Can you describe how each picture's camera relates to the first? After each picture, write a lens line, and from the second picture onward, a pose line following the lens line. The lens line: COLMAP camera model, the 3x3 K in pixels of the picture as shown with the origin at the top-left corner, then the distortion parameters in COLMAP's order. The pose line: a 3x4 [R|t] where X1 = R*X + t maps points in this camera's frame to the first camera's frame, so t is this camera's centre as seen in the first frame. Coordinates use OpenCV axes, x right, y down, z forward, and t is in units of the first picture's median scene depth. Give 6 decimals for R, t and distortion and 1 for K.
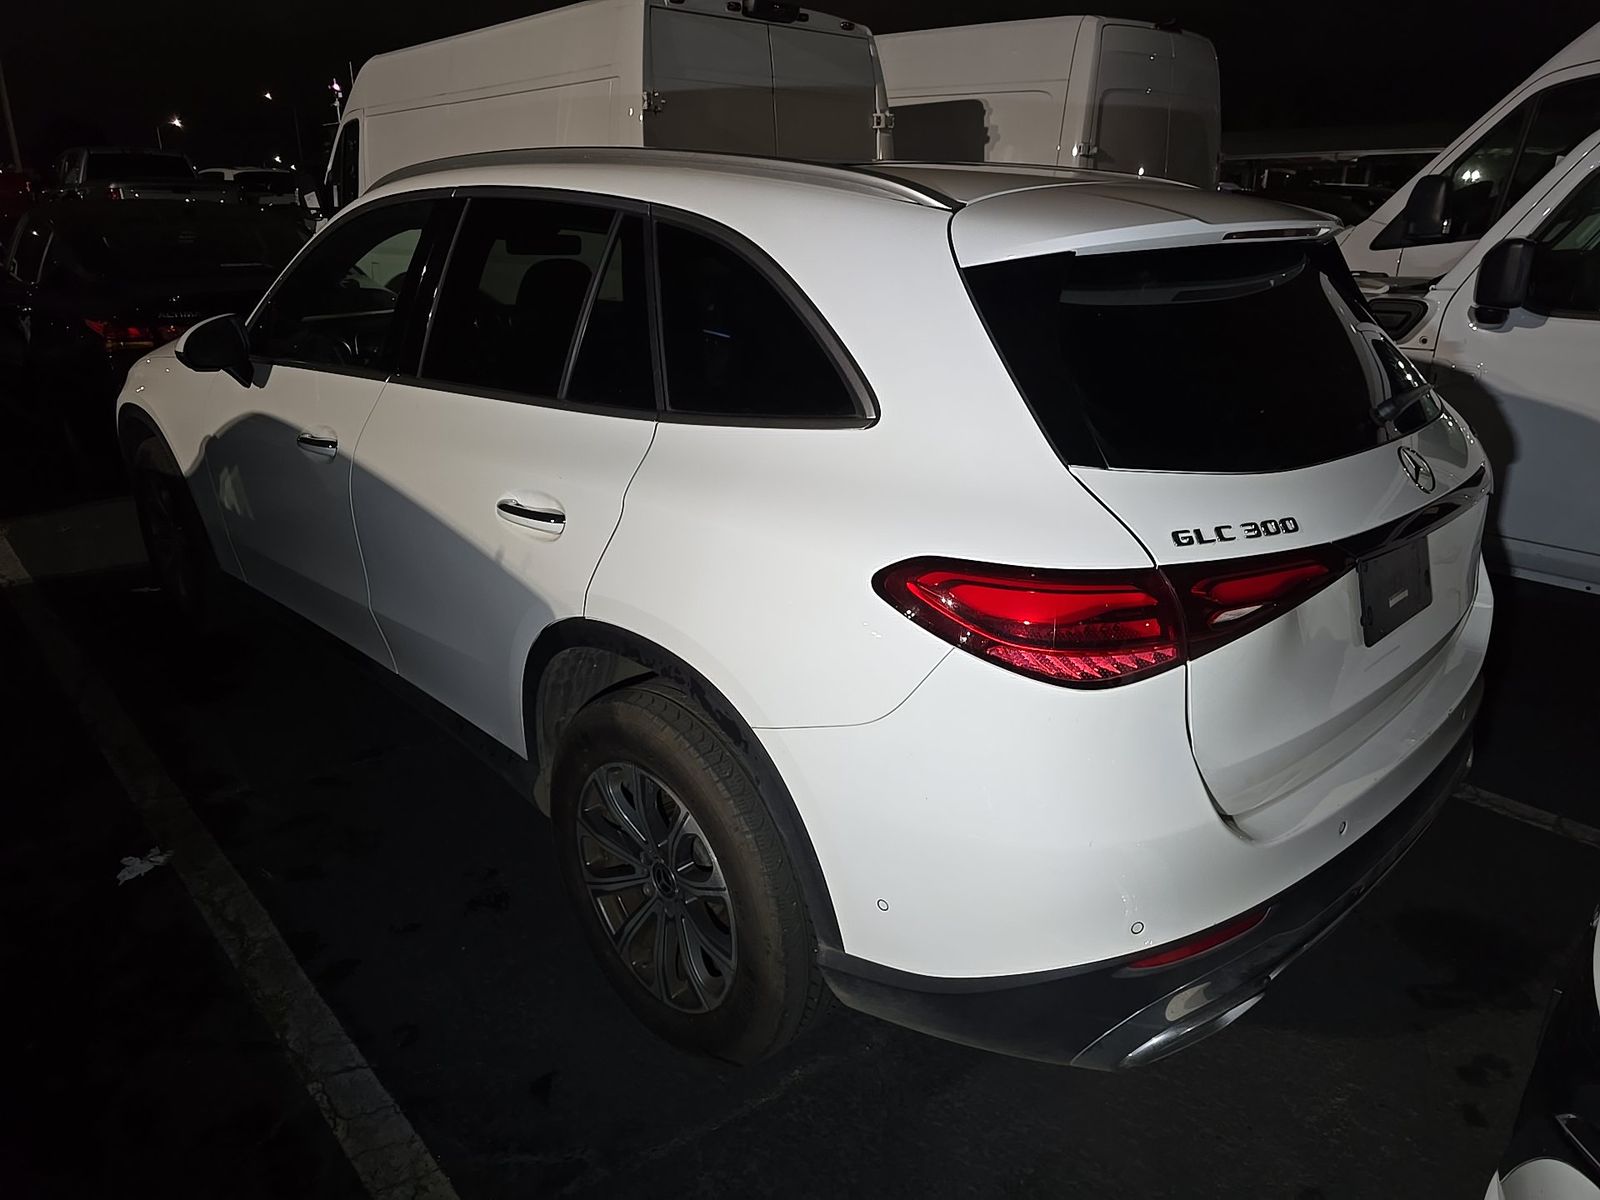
lens RADIAL K [[1075.6, 0, 799.6], [0, 1075.6, 603.5], [0, 0, 1]] dist [0.040634, -0.030417]
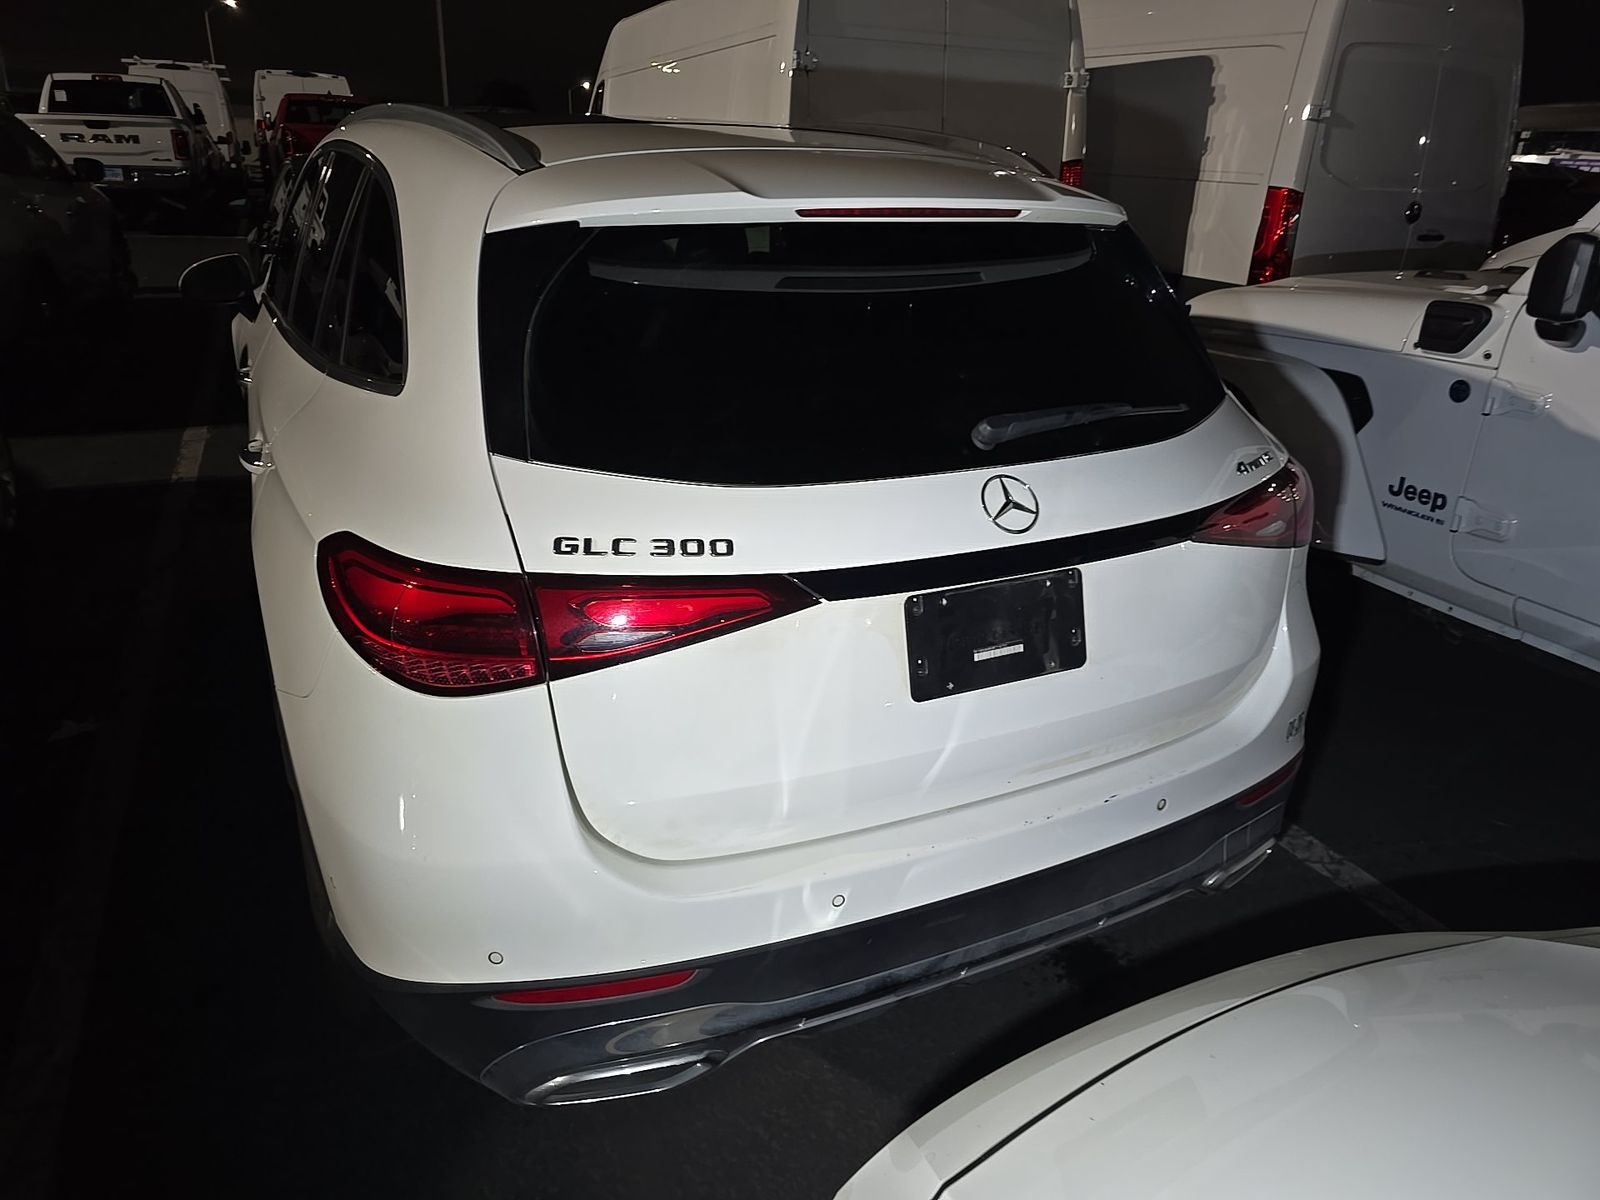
lens RADIAL K [[1075.6, 0, 805.3], [0, 1075.6, 600.2], [0, 0, 1]] dist [0.040634, -0.030417]
pose [[0.952921, 0.132960, -0.272513, 0.429816], [-0.125471, 0.991085, 0.044807, -0.043672], [0.276041, -0.008505, 0.961108, 0.102749]]
